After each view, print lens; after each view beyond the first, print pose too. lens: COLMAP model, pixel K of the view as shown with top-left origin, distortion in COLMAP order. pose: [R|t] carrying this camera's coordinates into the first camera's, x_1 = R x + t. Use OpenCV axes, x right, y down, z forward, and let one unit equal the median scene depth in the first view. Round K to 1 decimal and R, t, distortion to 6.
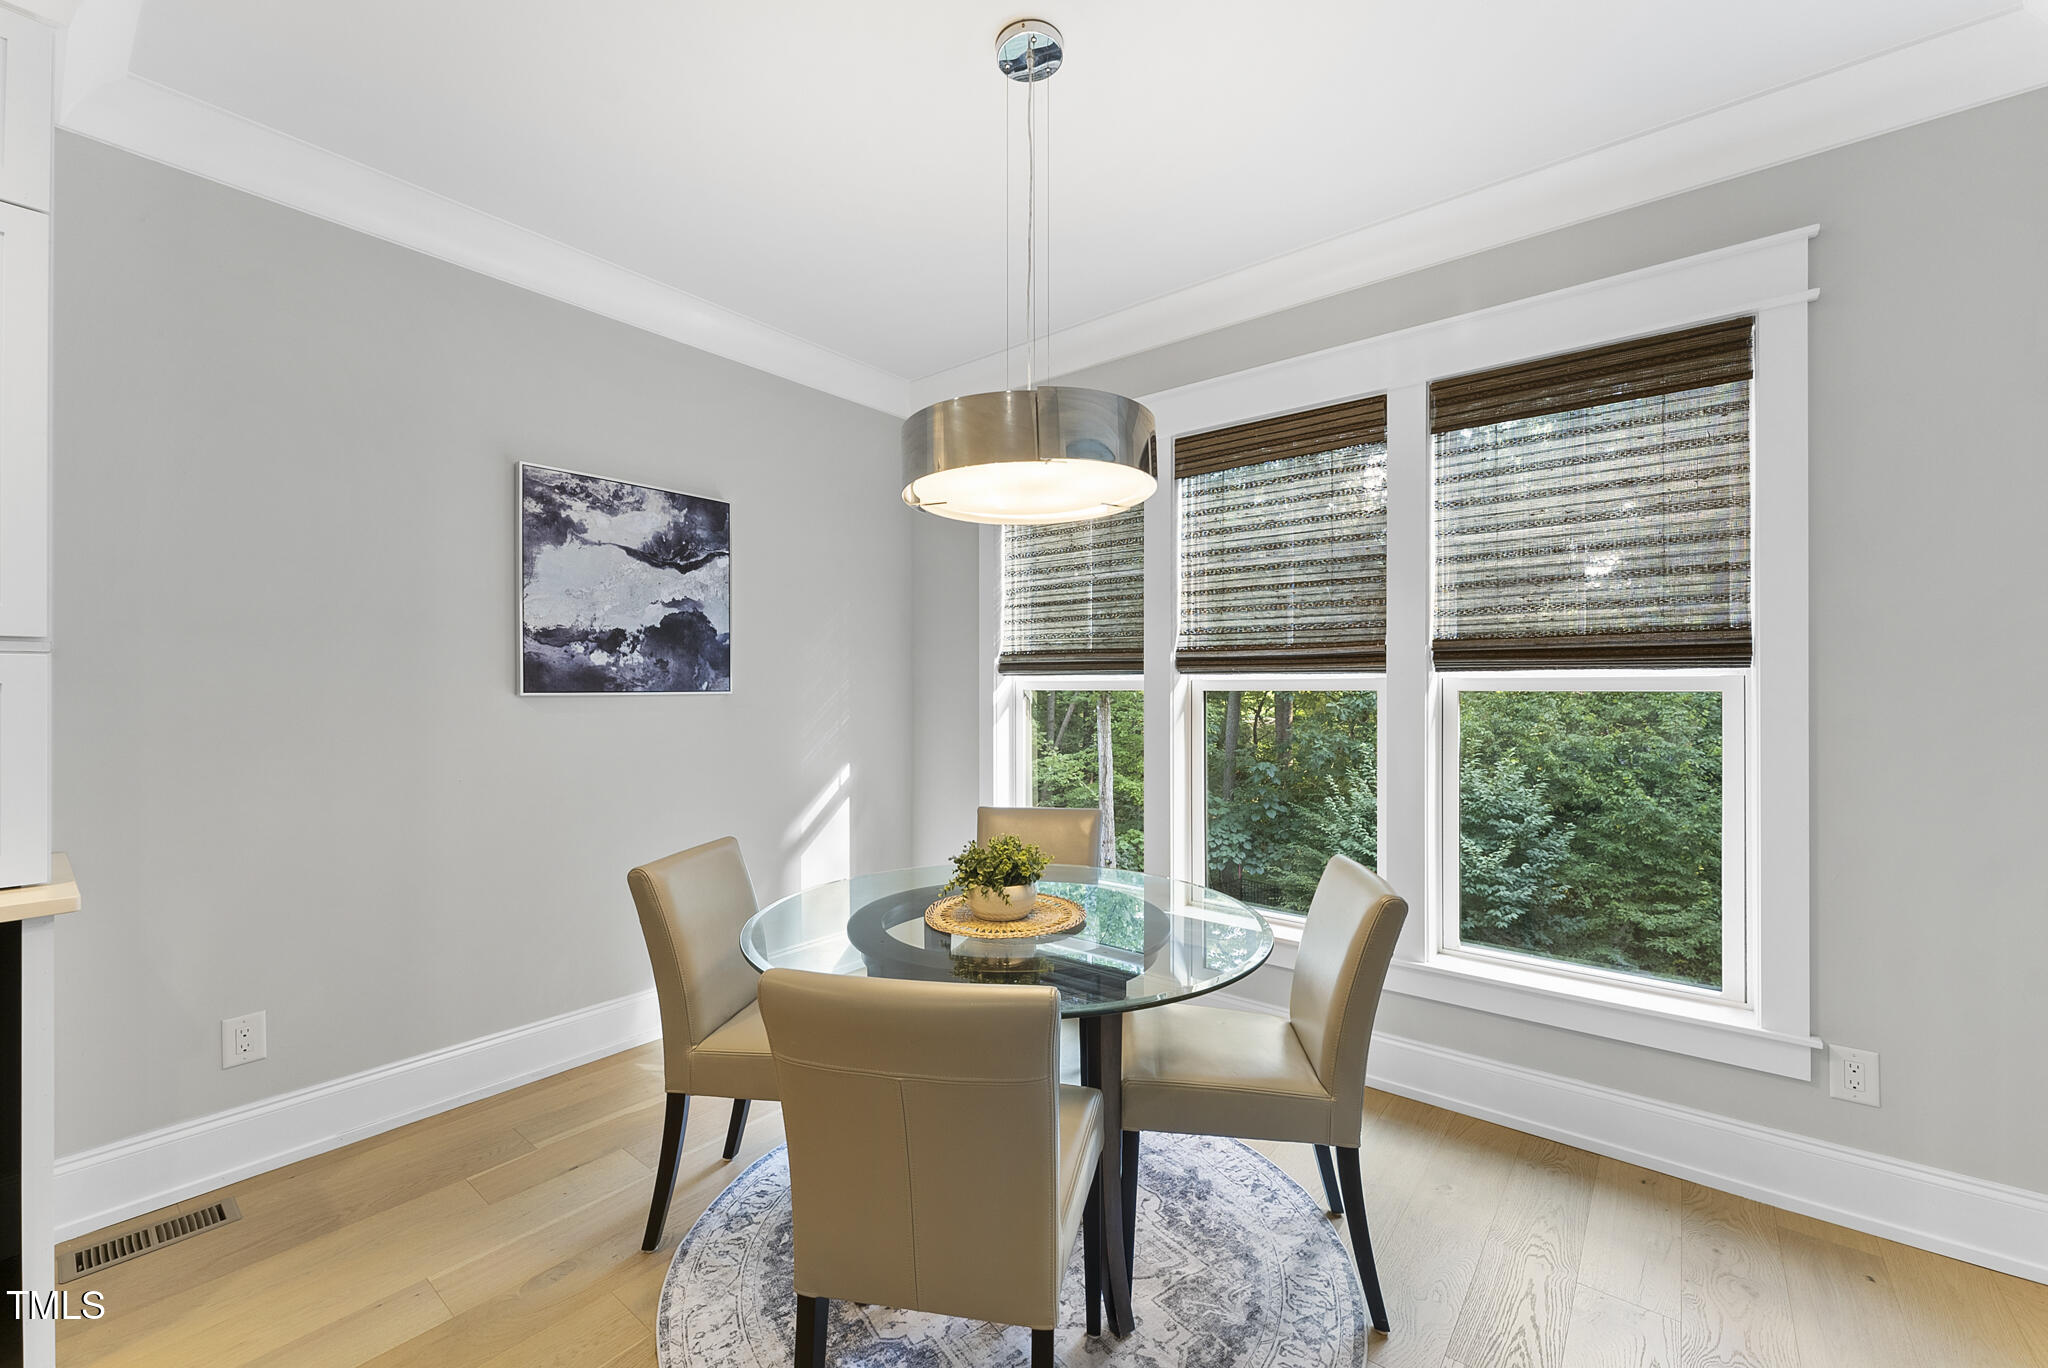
lens RADIAL K [[824.0, 0, 1028.1], [0, 824.0, 685.1], [0, 0, 1]] dist [-0.003653, 0.000536]
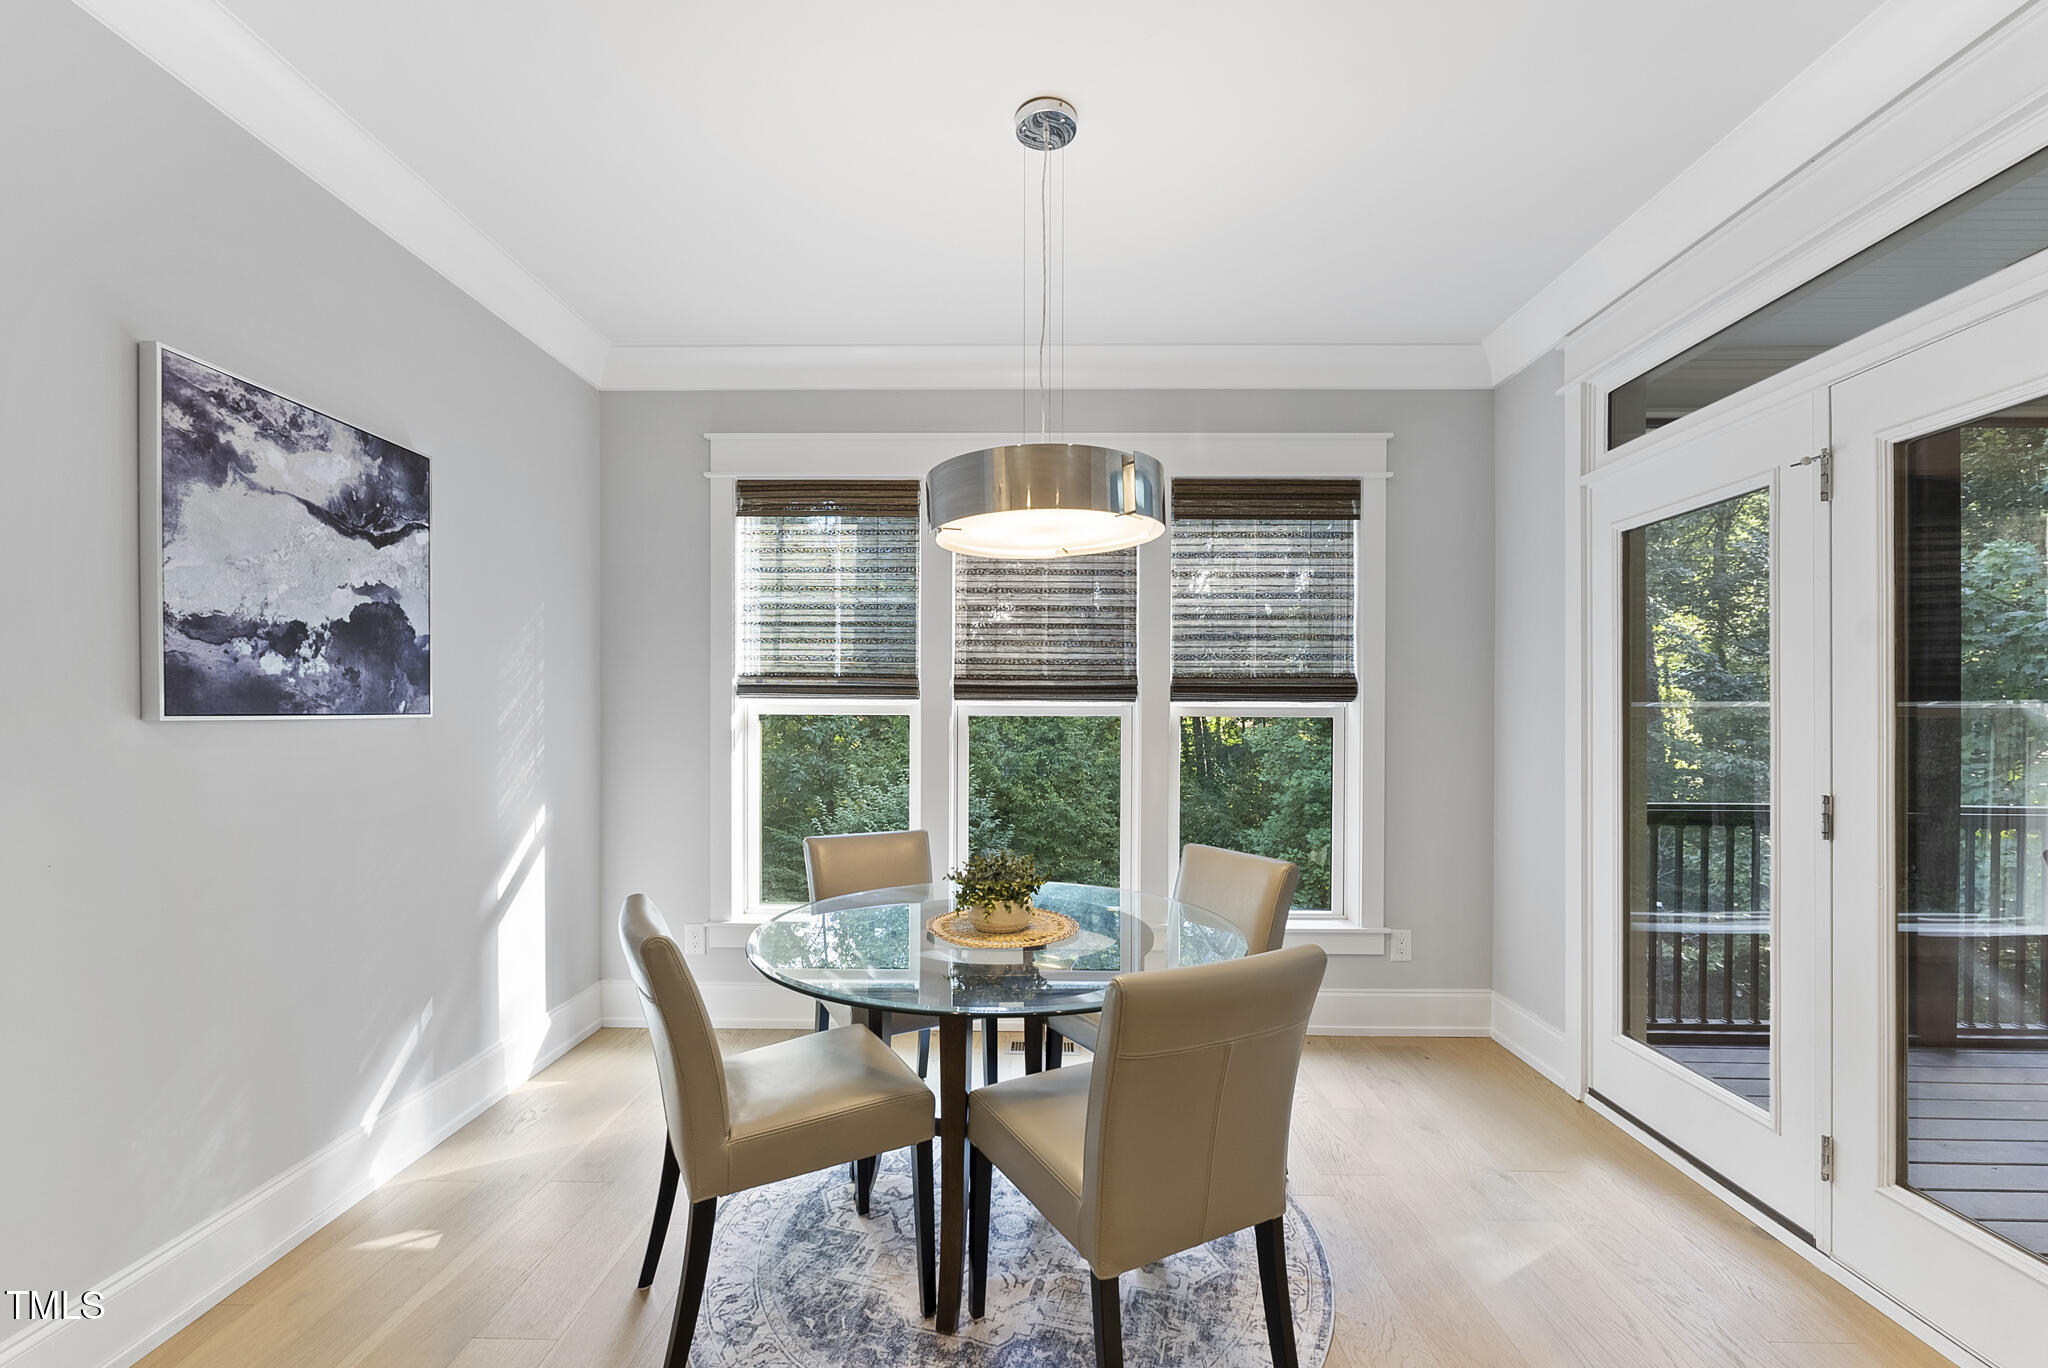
lens RADIAL K [[824.0, 0, 1024.3], [0, 824.0, 718.1], [0, 0, 1]] dist [-0.003653, 0.000536]
pose [[0.790448, 0.001092, 0.612528, -0.442414], [-0.007818, 0.999935, 0.008306, 0.001038], [-0.612479, -0.011354, 0.790405, 0.100241]]
